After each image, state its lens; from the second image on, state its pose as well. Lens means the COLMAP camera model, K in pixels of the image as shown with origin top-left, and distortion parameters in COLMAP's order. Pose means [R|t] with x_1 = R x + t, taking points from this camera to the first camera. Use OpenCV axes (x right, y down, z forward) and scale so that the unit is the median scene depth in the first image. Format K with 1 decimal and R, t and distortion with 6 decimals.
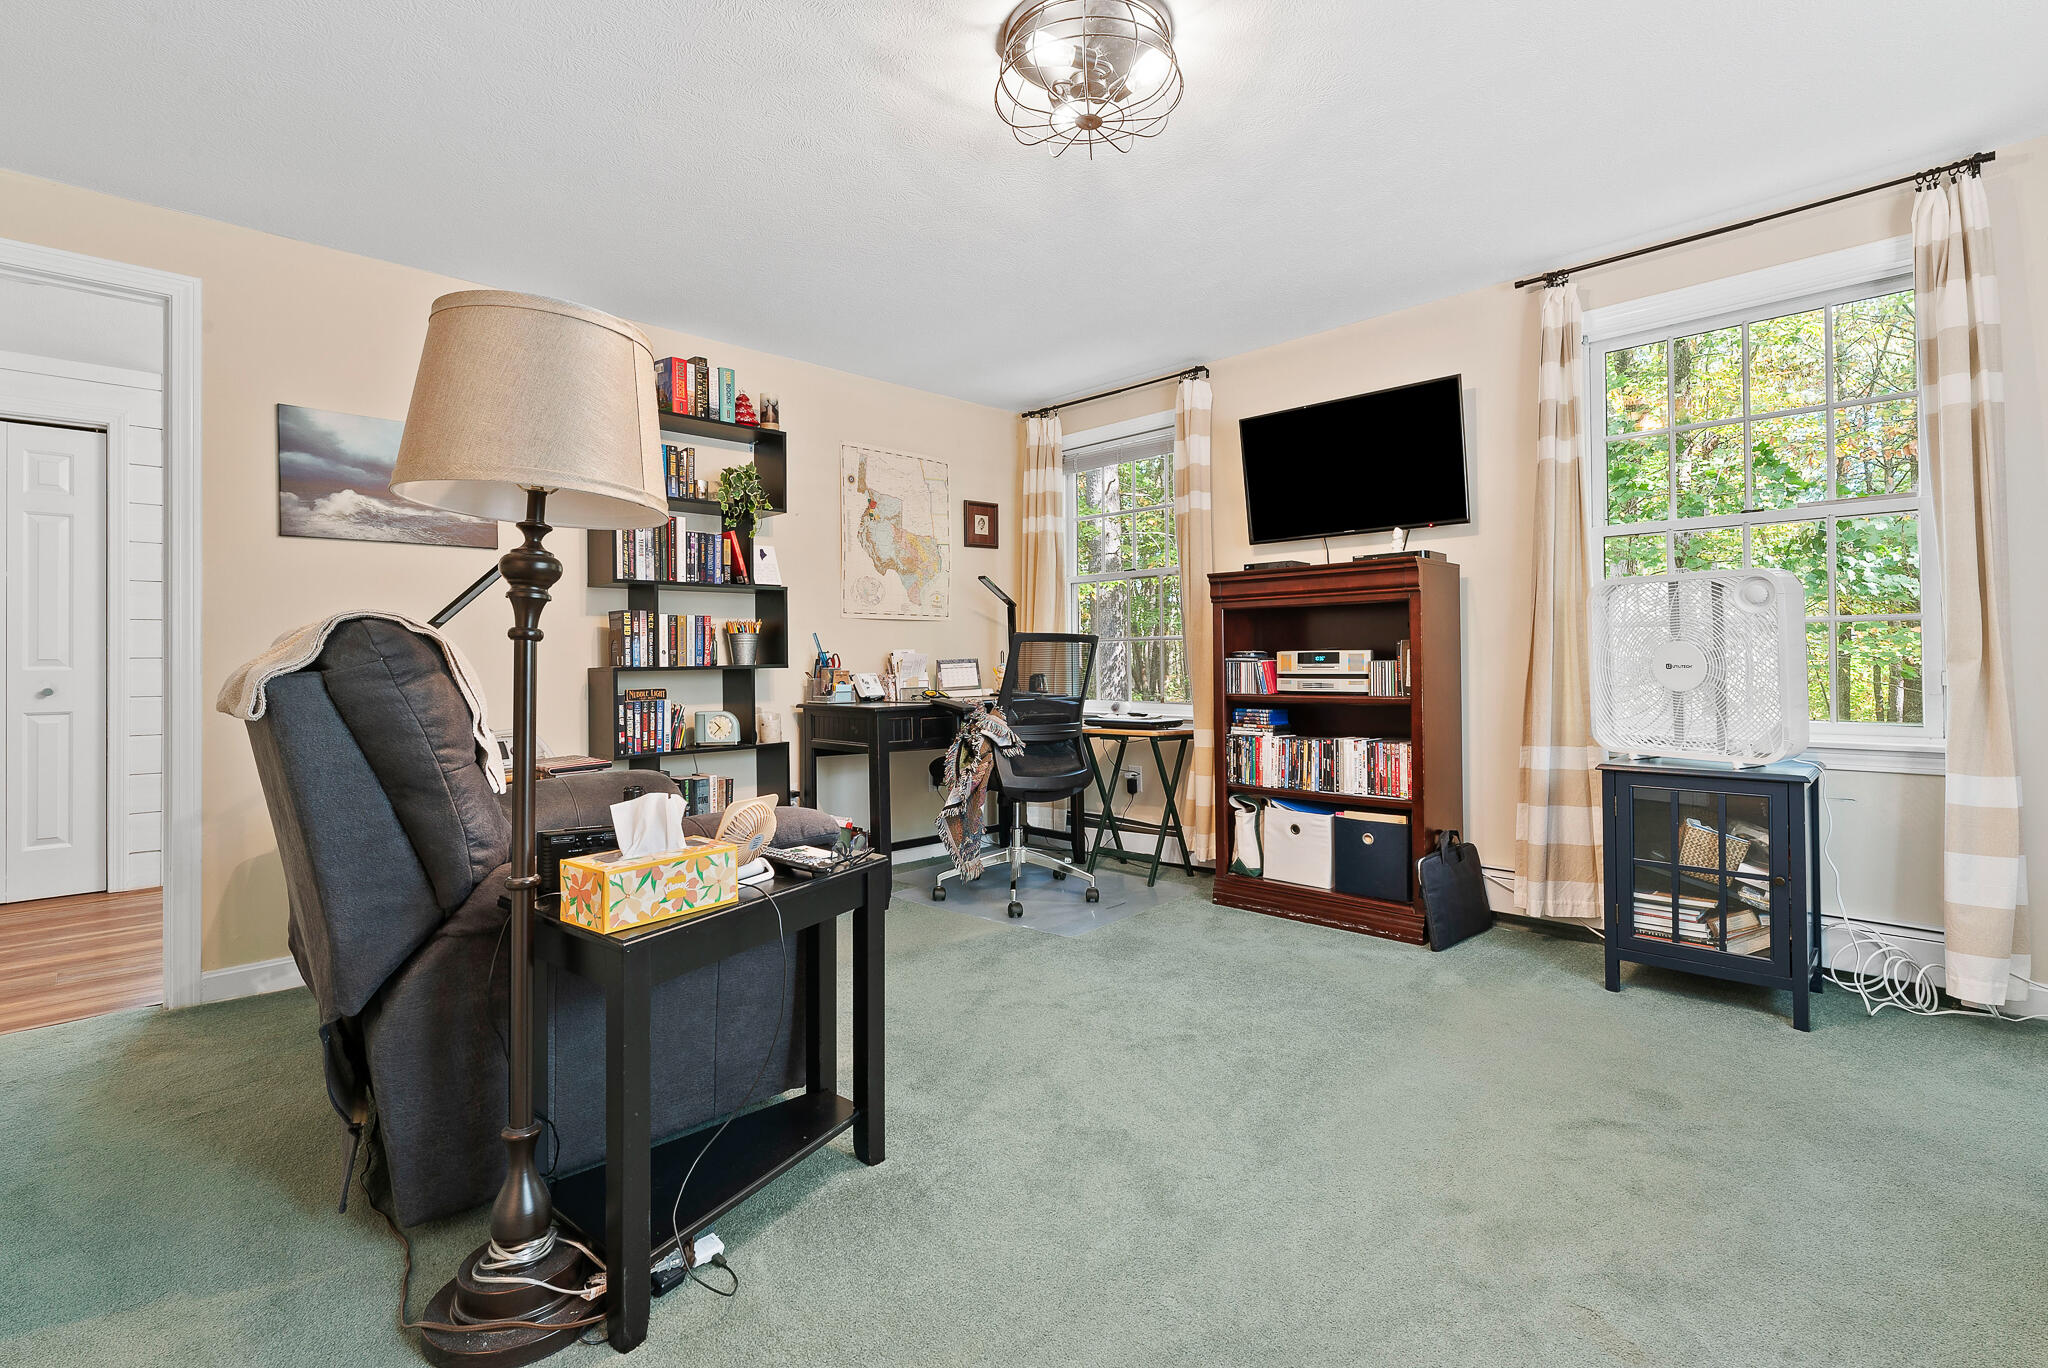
lens RADIAL K [[940.9, 0, 1071.5], [0, 940.9, 645.1], [0, 0, 1]] dist [0.018888, 0.000391]
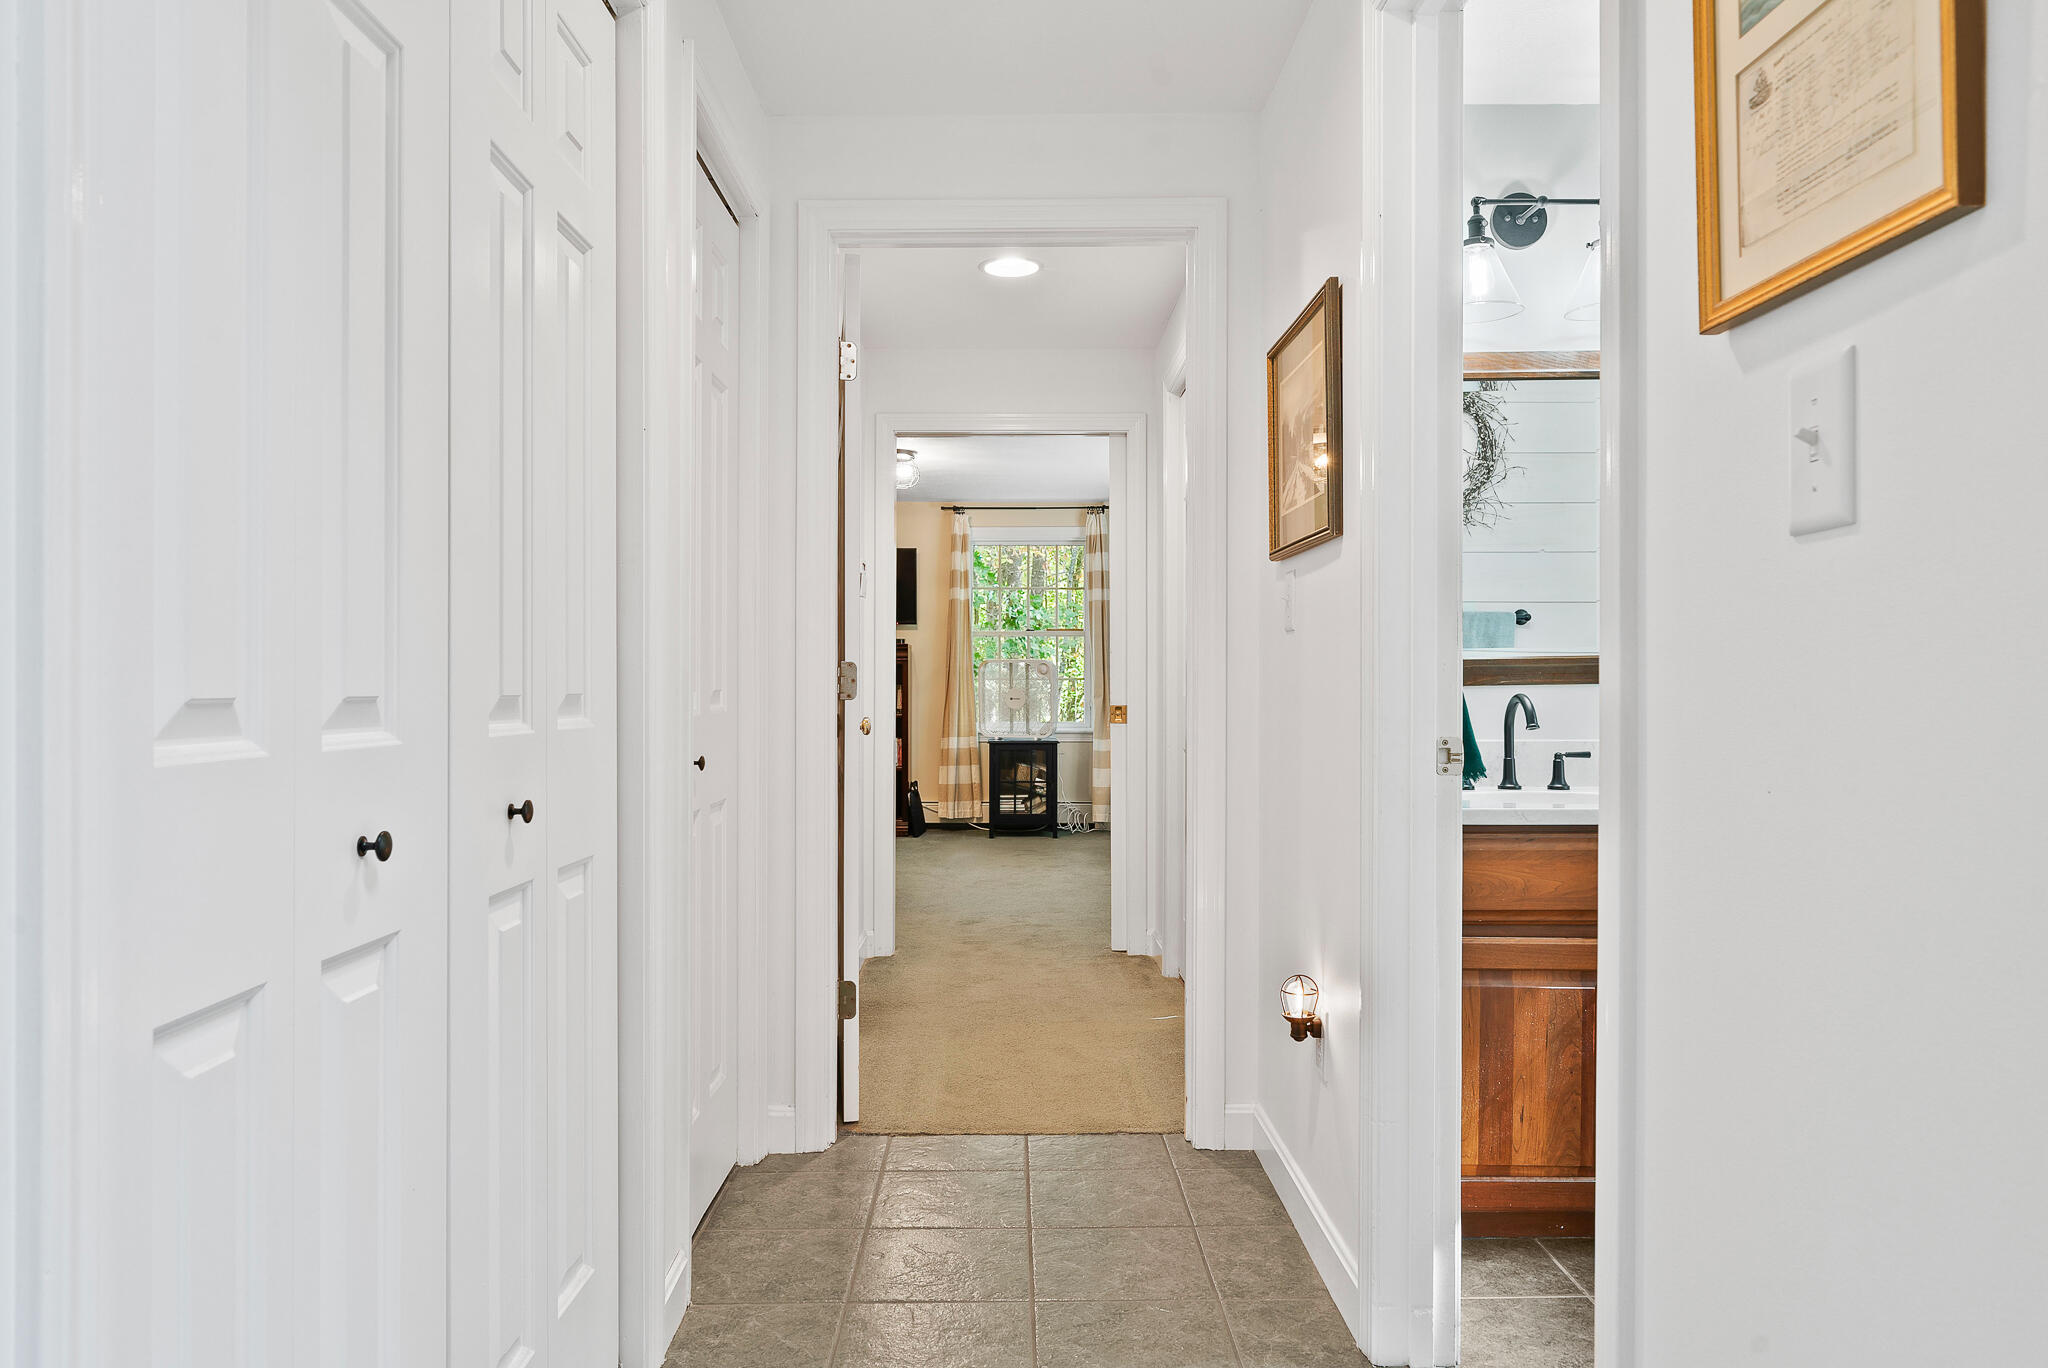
lens RADIAL K [[1385.2, 0, 1023.2], [0, 1385.2, 685.5], [0, 0, 1]] dist [-0.007647, 0.004835]
pose [[0.727389, 0.006831, 0.686191, -1.738934], [-0.013478, 0.999900, 0.004333, -0.025451], [-0.686093, -0.012400, 0.727408, -1.543842]]
